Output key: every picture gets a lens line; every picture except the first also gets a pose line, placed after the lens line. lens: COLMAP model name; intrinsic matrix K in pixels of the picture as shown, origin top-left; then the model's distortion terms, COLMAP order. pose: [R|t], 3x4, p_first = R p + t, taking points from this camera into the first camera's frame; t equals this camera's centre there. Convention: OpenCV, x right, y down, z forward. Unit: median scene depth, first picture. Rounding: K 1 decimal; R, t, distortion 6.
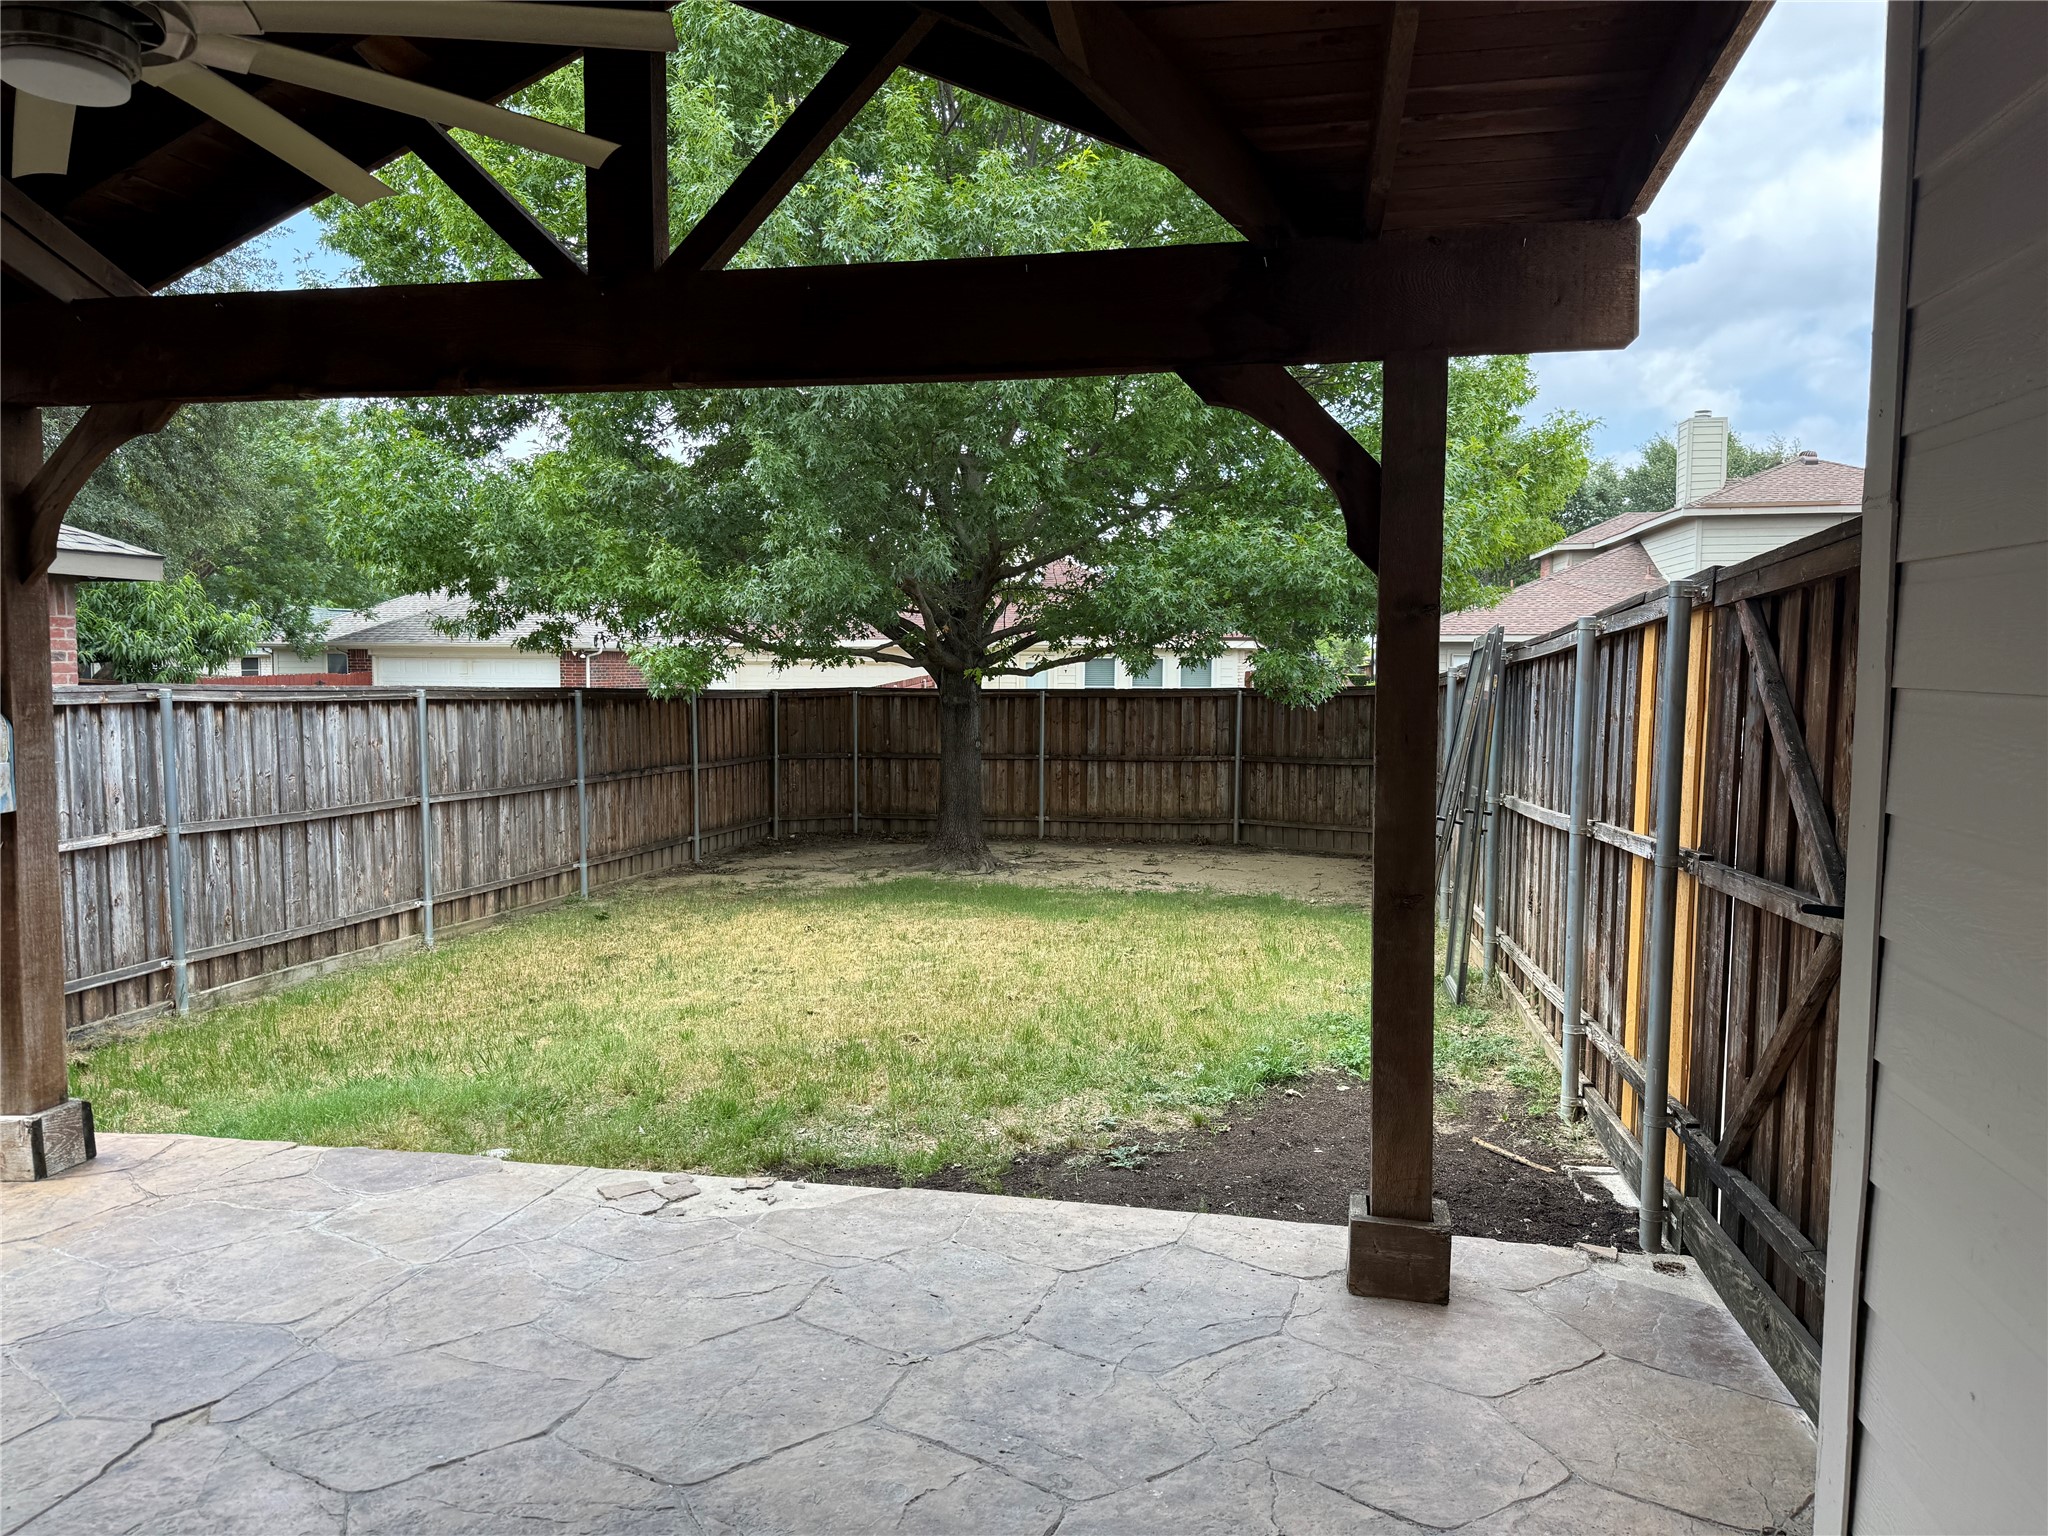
lens RADIAL K [[1417.1, 0, 1024.0], [0, 1417.1, 768.0], [0, 0, 1]] dist [0.070205, 0.000111]
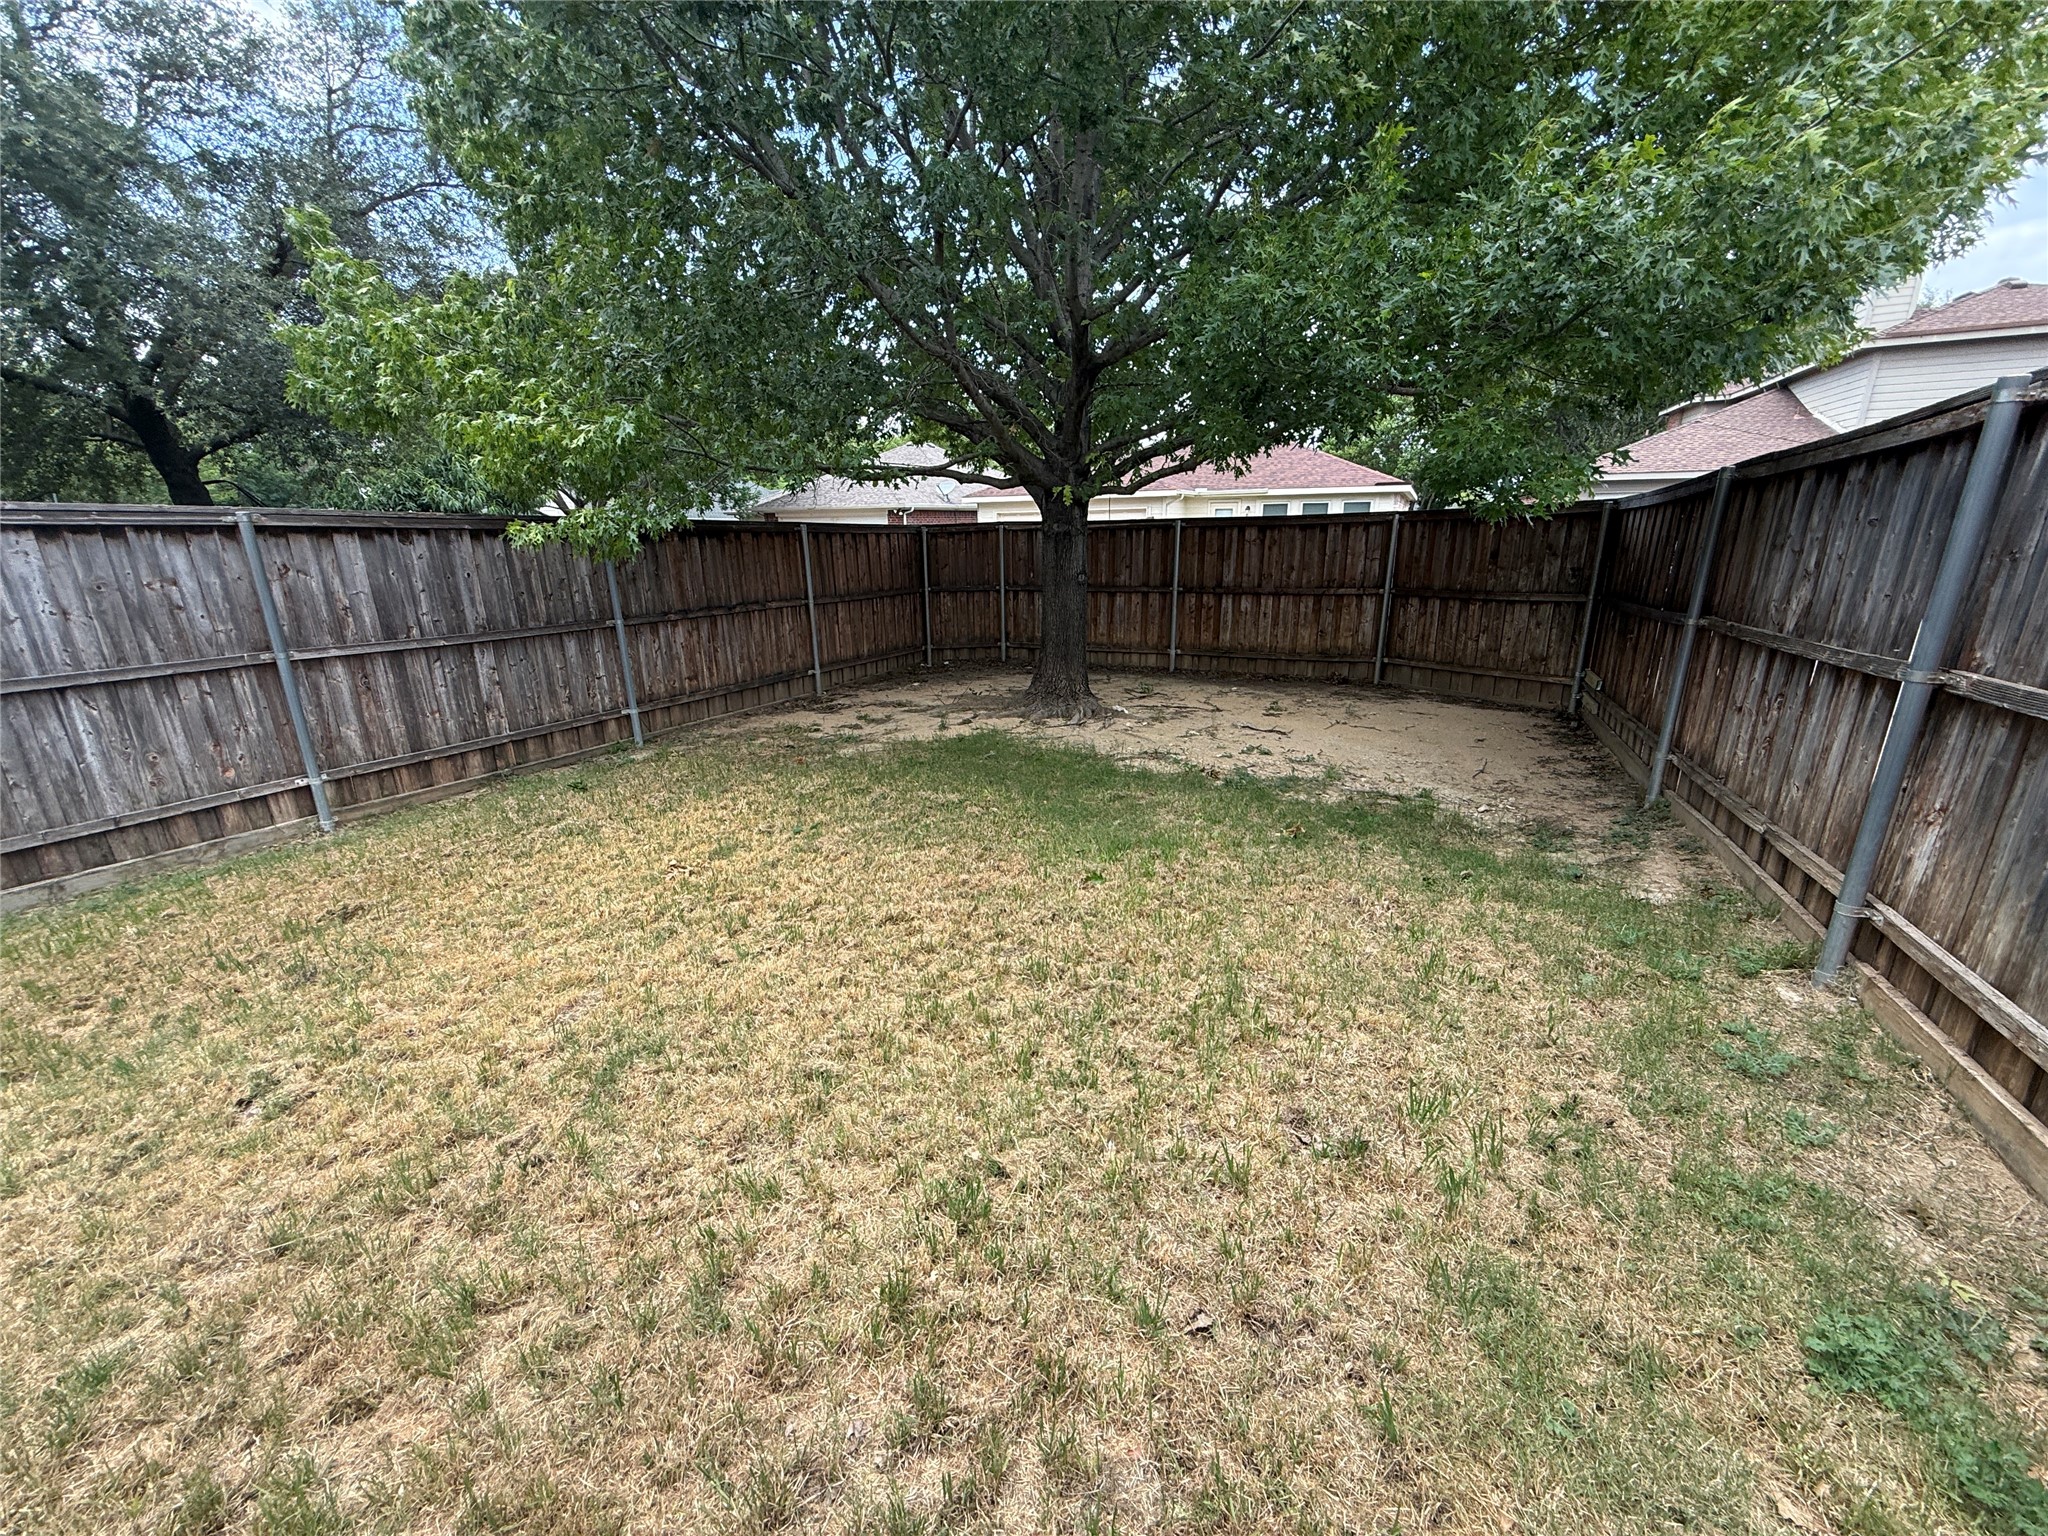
lens RADIAL K [[814.4, 0, 1021.2], [0, 814.4, 767.9], [0, 0, 1]] dist [-0.003386, 0.000780]
pose [[0.965628, 0.054419, -0.254168, 0.064428], [0.001415, 0.976723, 0.214501, -0.008989], [0.259924, -0.207487, 0.943074, 0.435092]]
